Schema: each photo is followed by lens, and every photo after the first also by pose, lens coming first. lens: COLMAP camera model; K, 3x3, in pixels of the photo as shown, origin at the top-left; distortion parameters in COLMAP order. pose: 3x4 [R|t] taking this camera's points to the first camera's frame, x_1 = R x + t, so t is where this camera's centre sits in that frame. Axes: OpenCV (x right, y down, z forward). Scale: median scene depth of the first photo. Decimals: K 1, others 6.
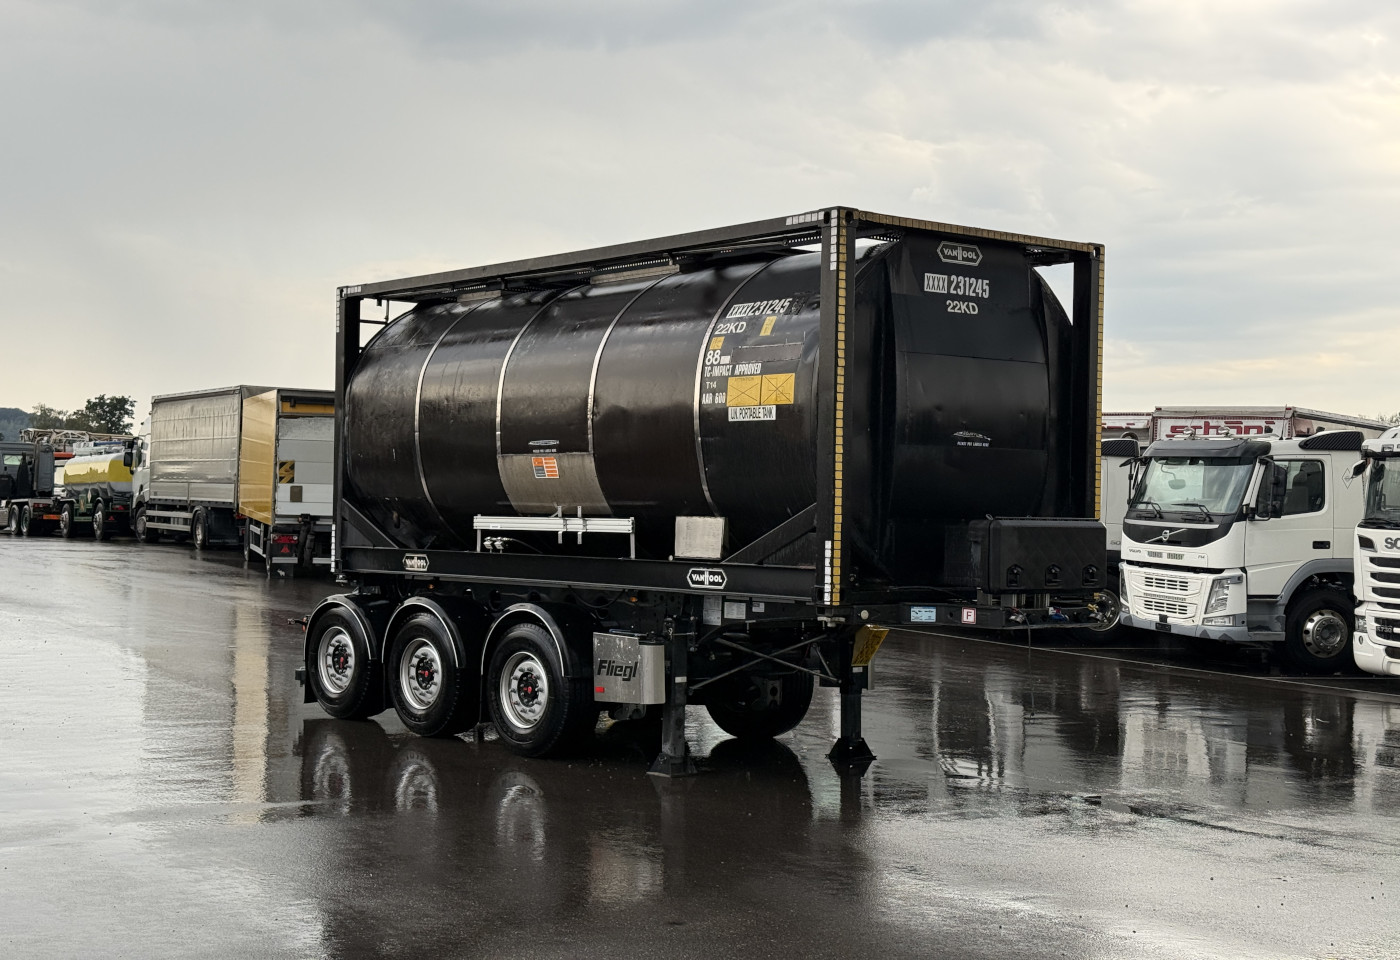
lens RADIAL K [[2035.9, 0, 700.0], [0, 2035.9, 480.0], [0, 0, 1]] dist [0.194072, 0.003085]
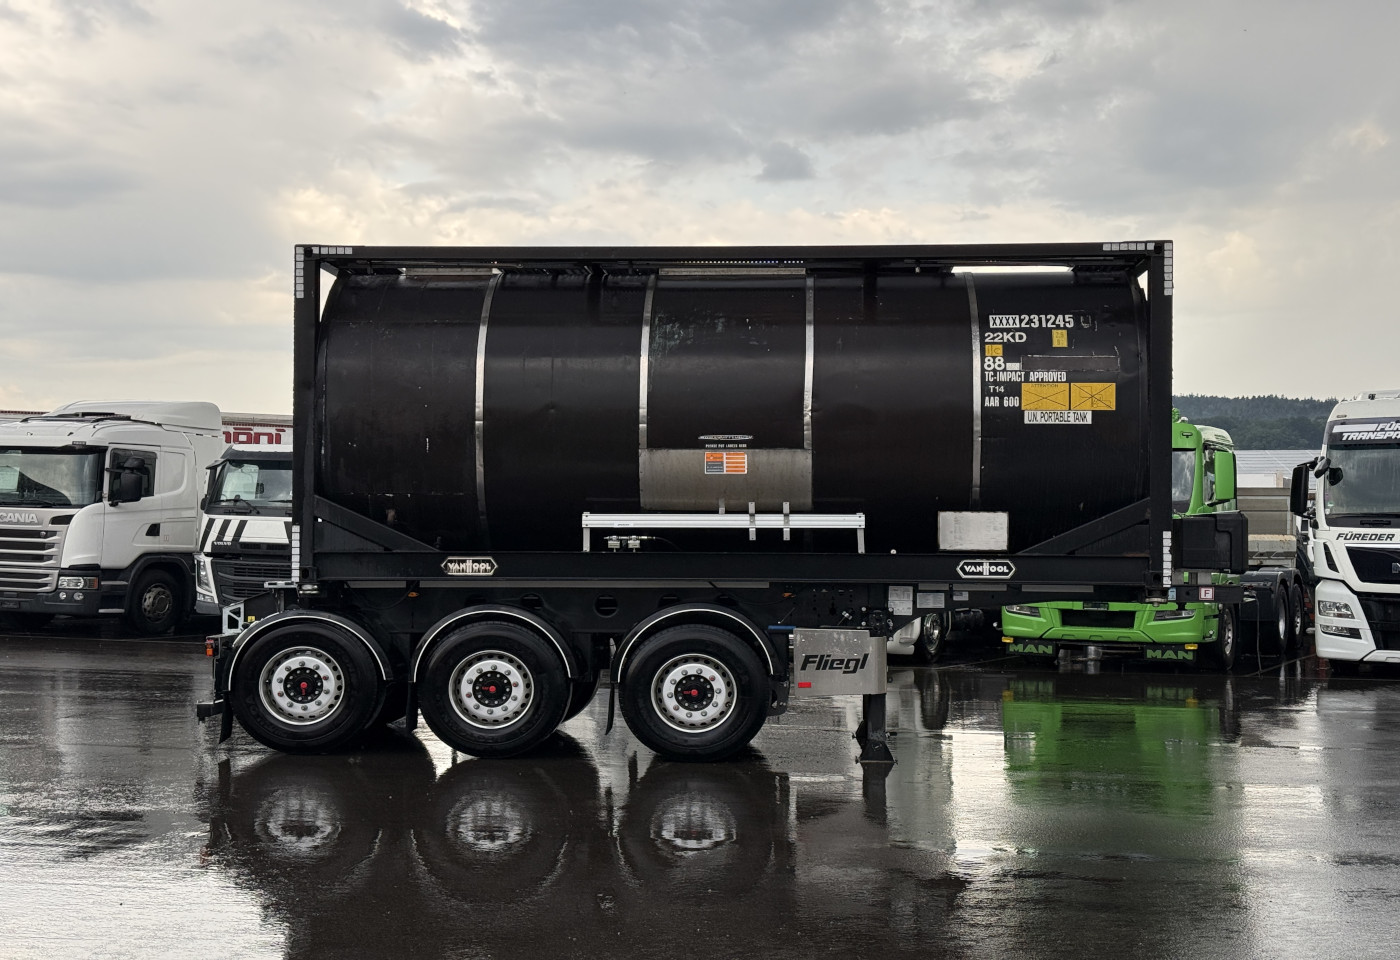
lens RADIAL K [[2035.9, 0, 700.0], [0, 2035.9, 480.0], [0, 0, 1]] dist [0.194072, 0.003085]
pose [[0.648916, 0.010555, 0.760787, -0.883012], [-0.006318, 0.999944, -0.008484, 0.011107], [-0.760834, 0.000699, 0.648947, 0.403149]]
